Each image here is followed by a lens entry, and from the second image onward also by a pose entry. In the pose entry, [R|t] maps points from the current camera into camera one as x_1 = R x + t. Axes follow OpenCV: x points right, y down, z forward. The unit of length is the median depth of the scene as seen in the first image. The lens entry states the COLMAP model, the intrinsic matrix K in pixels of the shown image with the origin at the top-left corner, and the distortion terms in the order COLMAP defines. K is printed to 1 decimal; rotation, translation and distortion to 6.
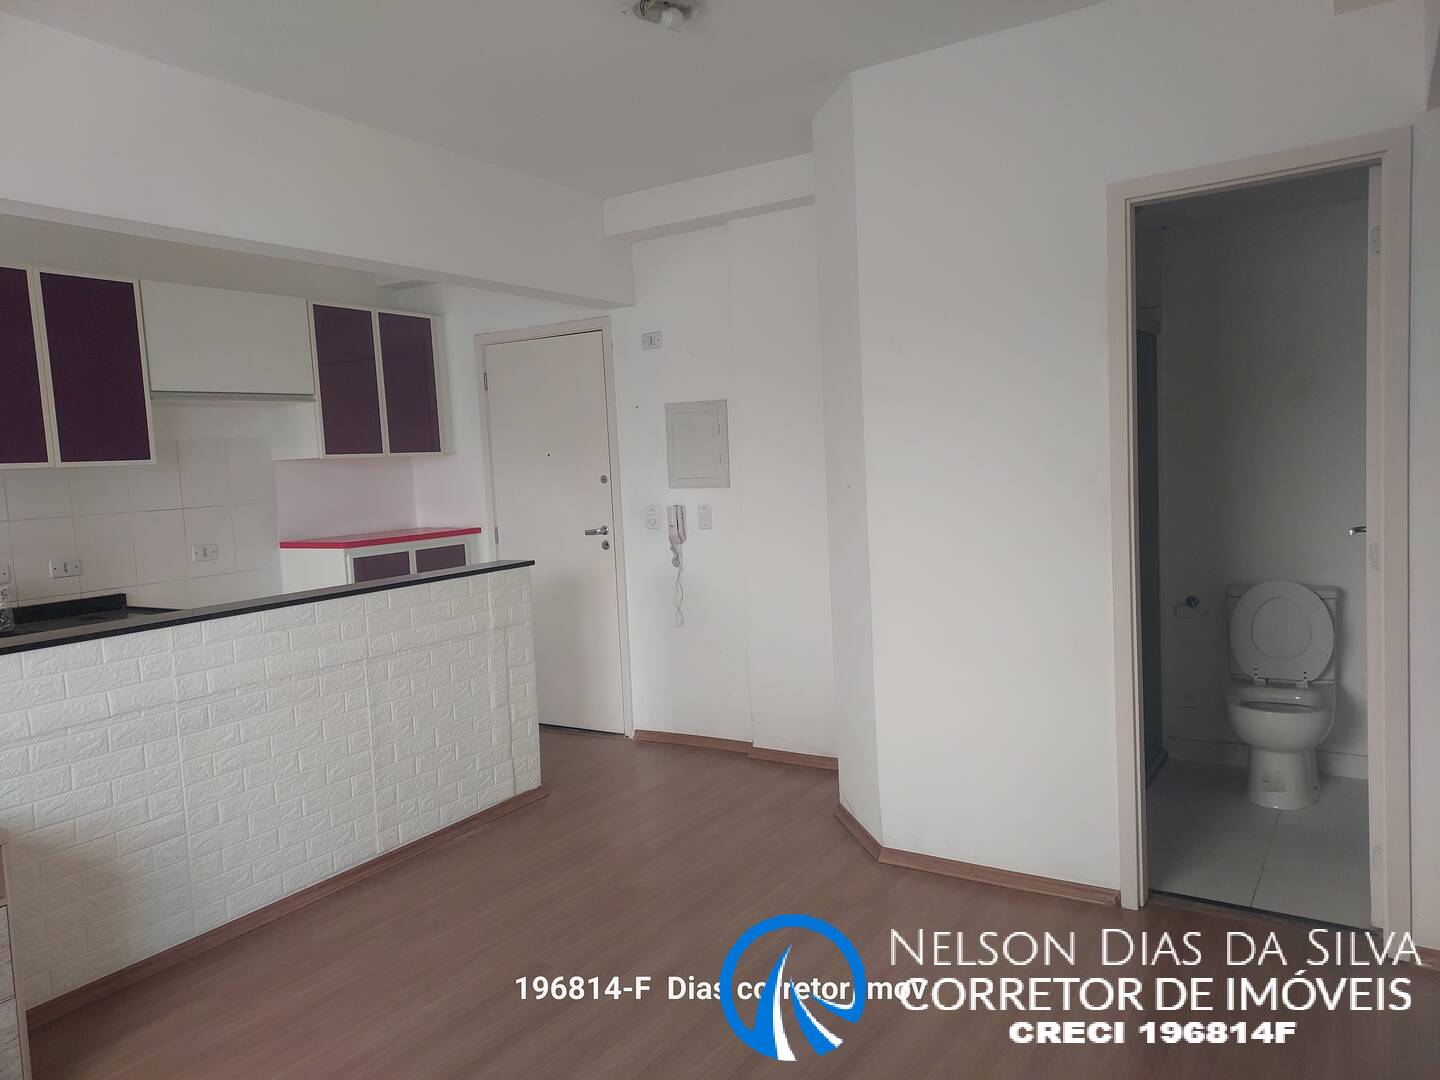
lens RADIAL K [[1033.5, 0, 724.8], [0, 1033.5, 538.2], [0, 0, 1]] dist [0.057931, 0.000254]
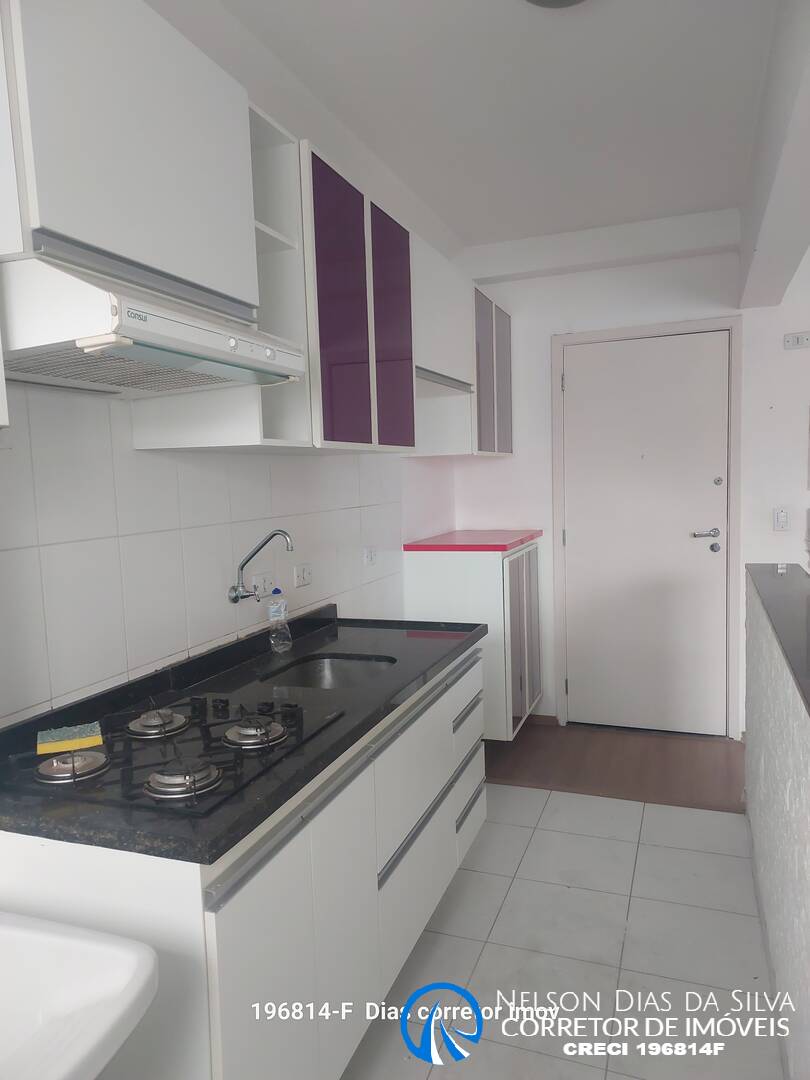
lens RADIAL K [[775.1, 0, 402.0], [0, 775.1, 539.0], [0, 0, 1]] dist [0.057931, 0.000254]
pose [[0.979767, 0.000063, 0.200144, -0.564221], [0.001230, 0.999979, -0.006337, 0.003154], [-0.200140, 0.006455, 0.979746, 0.322500]]
